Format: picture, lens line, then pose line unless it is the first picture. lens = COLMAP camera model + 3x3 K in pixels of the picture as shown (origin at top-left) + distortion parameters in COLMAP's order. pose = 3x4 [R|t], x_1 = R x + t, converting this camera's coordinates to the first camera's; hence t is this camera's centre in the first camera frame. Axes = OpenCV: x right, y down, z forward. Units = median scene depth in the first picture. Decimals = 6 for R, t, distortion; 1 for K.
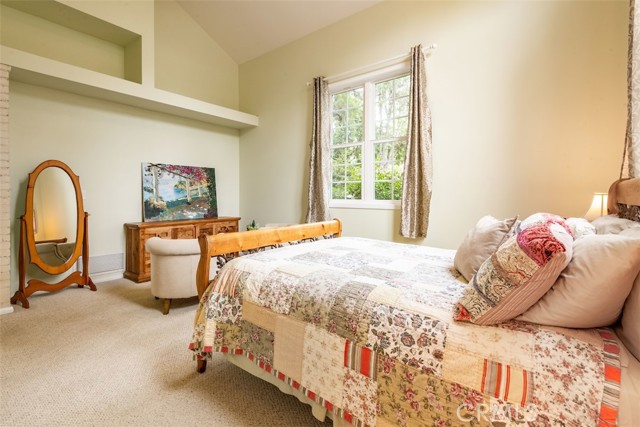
lens RADIAL K [[293.9, 0, 318.7], [0, 293.9, 206.7], [0, 0, 1]] dist [0.018594, 0.000050]
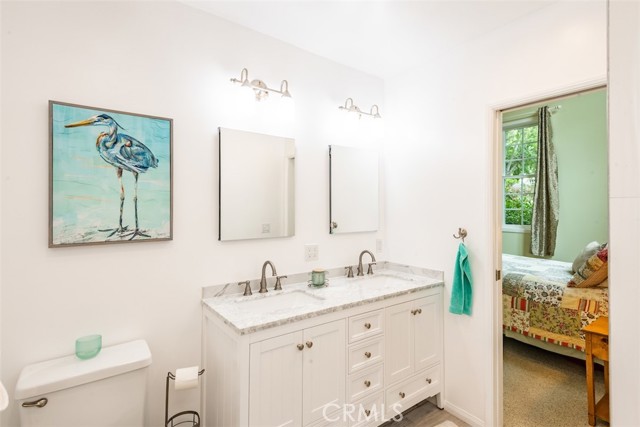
lens RADIAL K [[321.1, 0, 320.0], [0, 321.1, 213.5], [0, 0, 1]] dist [-0.000699, -0.000478]
pose [[0.961200, 0.001901, -0.275847, -0.626704], [-0.008863, 0.999673, -0.023993, -0.102215], [0.275711, 0.025507, 0.960902, -1.722435]]
